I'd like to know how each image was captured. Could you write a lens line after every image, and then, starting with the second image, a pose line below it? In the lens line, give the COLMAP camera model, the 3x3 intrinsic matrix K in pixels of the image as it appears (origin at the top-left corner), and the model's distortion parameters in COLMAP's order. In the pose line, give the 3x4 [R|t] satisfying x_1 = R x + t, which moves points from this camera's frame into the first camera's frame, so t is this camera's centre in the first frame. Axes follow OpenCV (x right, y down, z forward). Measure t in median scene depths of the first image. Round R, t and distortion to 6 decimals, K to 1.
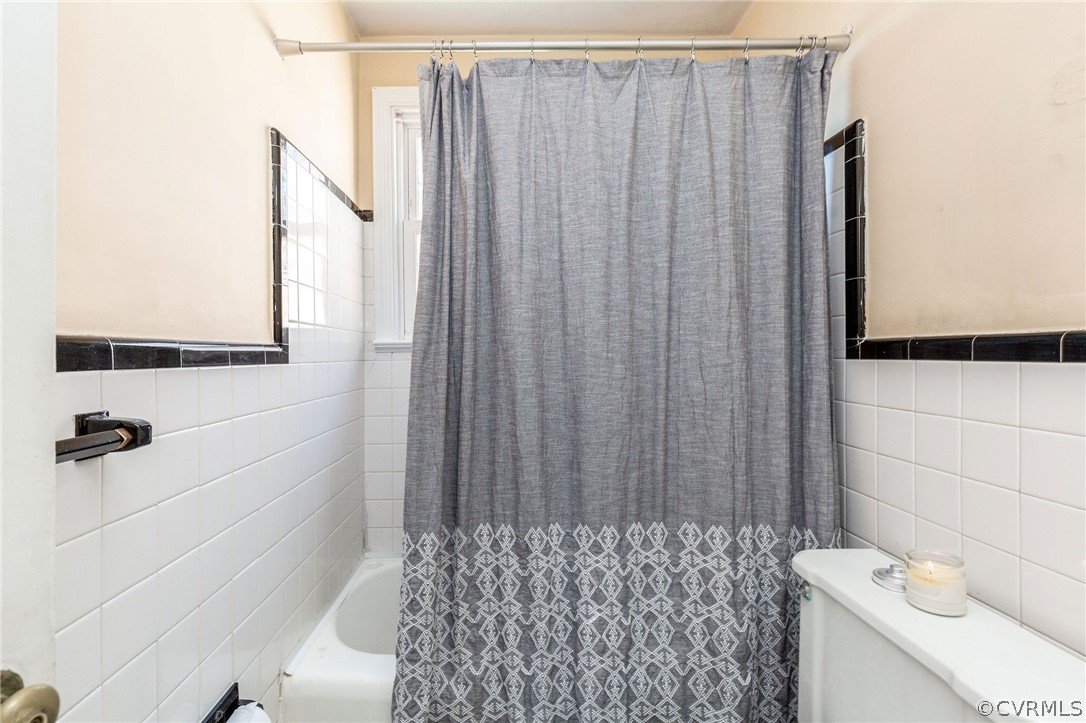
lens RADIAL K [[493.6, 0, 502.9], [0, 493.6, 353.8], [0, 0, 1]] dist [-0.005148, 0.000423]
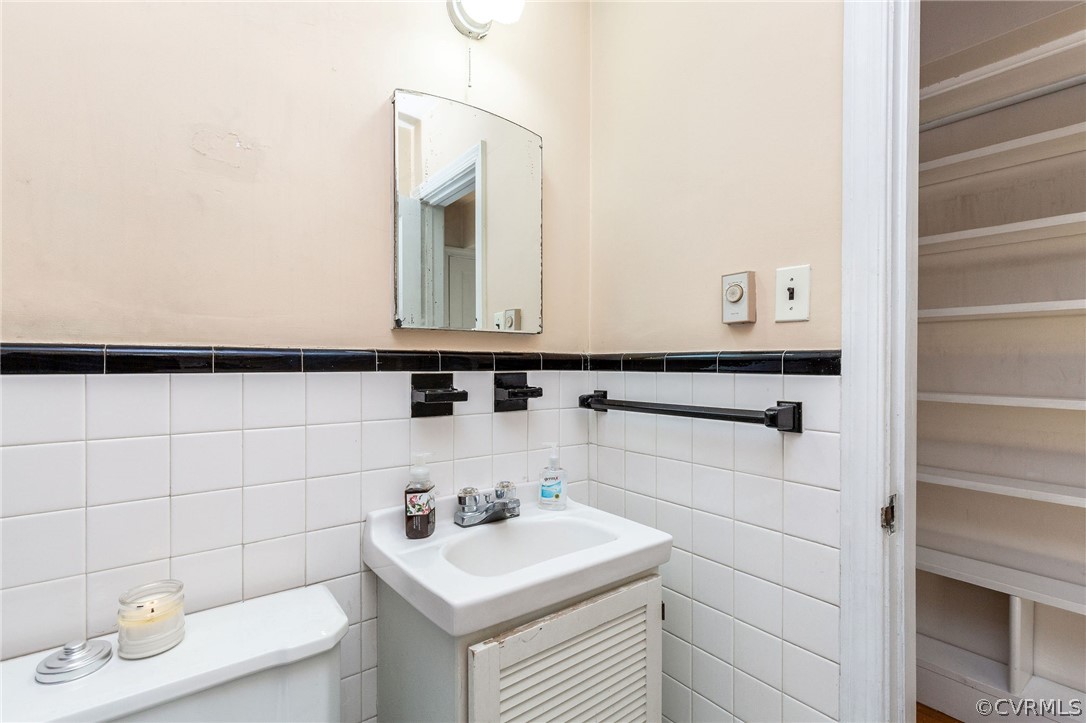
lens RADIAL K [[493.6, 0, 551.1], [0, 493.6, 362.9], [0, 0, 1]] dist [-0.005148, 0.000423]
pose [[-0.607591, 0.004694, 0.794236, -0.189061], [0.001558, 0.999988, -0.004718, 0.000332], [-0.794248, -0.001629, -0.607591, 0.633474]]
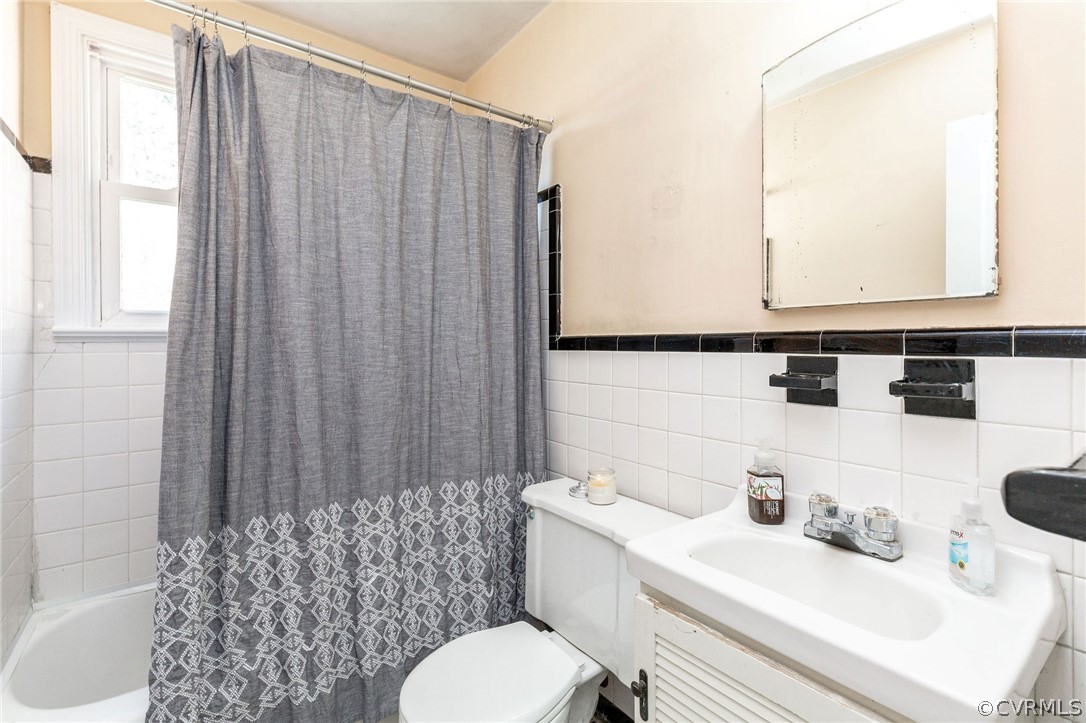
lens RADIAL K [[493.6, 0, 529.5], [0, 493.6, 345.3], [0, 0, 1]] dist [-0.005148, 0.000423]
pose [[0.811637, 0.005042, 0.584140, -0.180302], [-0.004163, 0.999987, -0.002847, 0.001098], [-0.584147, -0.000121, 0.811648, -0.124728]]
